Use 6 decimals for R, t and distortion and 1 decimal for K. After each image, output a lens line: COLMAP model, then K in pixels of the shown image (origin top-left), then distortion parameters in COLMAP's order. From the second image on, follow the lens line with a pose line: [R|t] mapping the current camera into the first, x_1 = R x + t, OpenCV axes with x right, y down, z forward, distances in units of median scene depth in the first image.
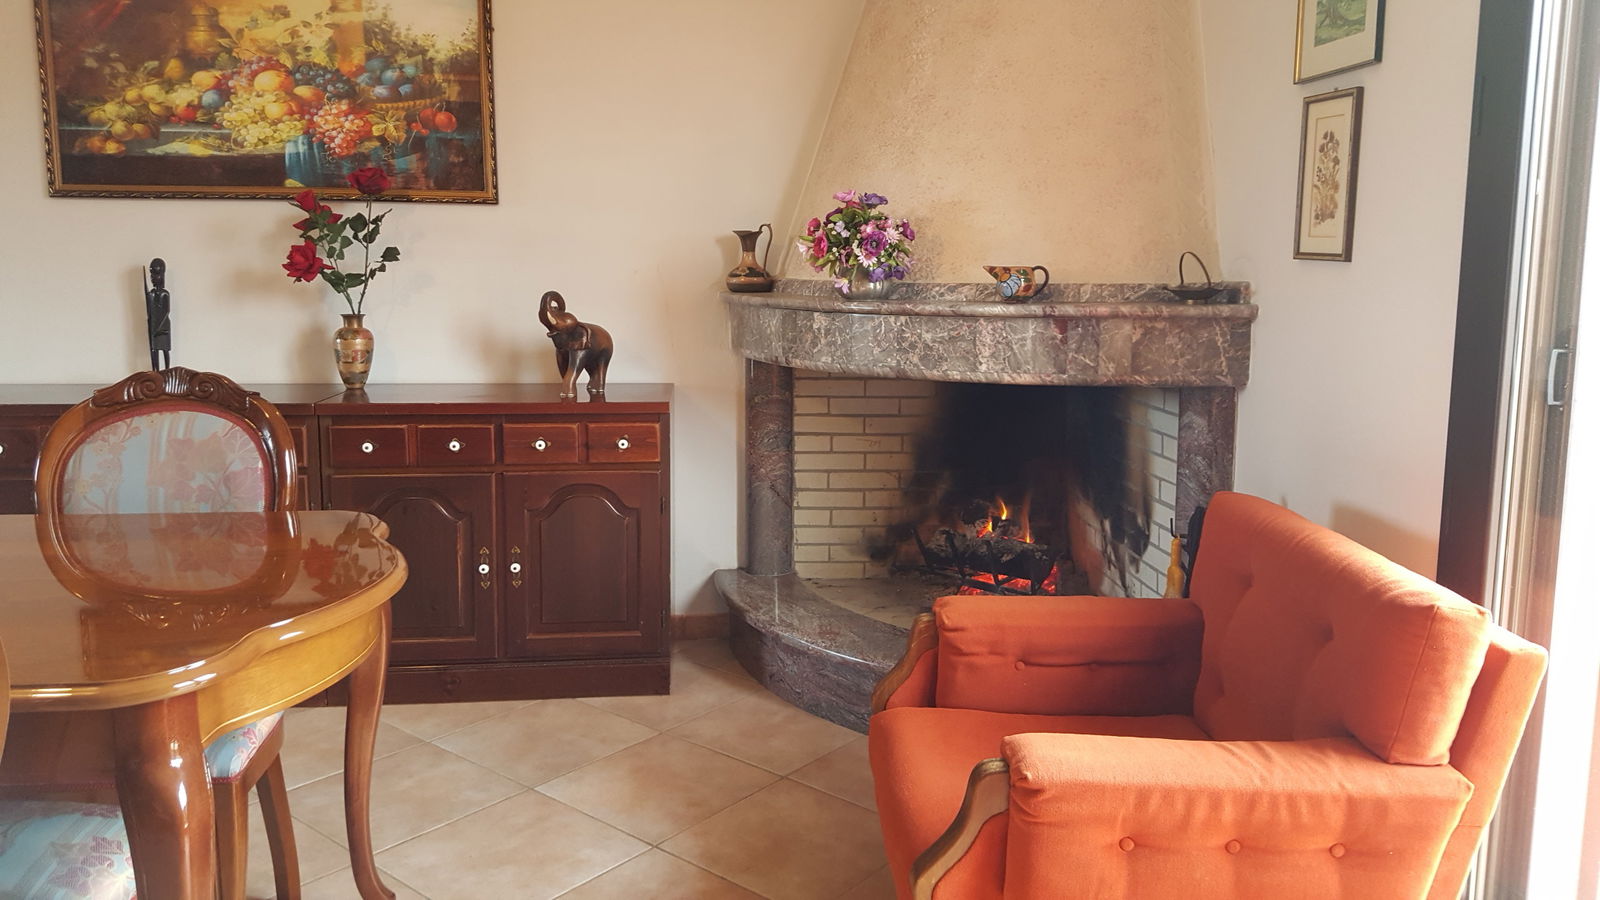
lens RADIAL K [[1163.6, 0, 786.1], [0, 1163.6, 439.9], [0, 0, 1]] dist [0.020044, -0.025948]
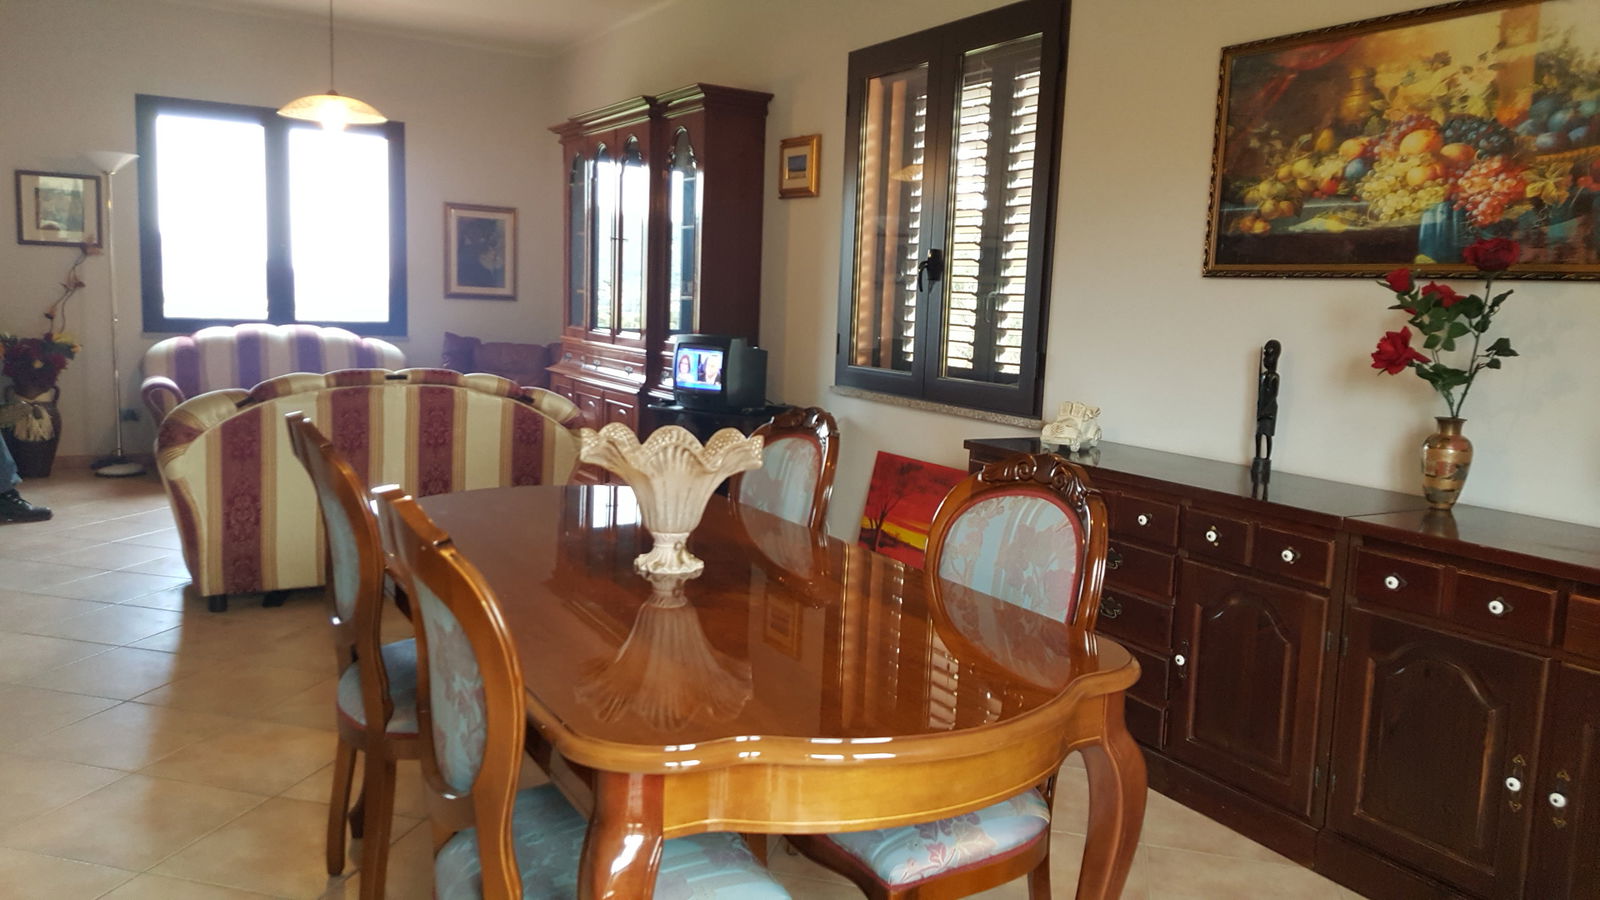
lens RADIAL K [[1163.6, 0, 817.4], [0, 1163.6, 451.8], [0, 0, 1]] dist [0.020044, -0.025948]
pose [[0.450700, 0.128095, -0.883437, 0.148807], [-0.178364, 0.982617, 0.051480, -0.048509], [0.874675, 0.134371, 0.465713, 0.242994]]
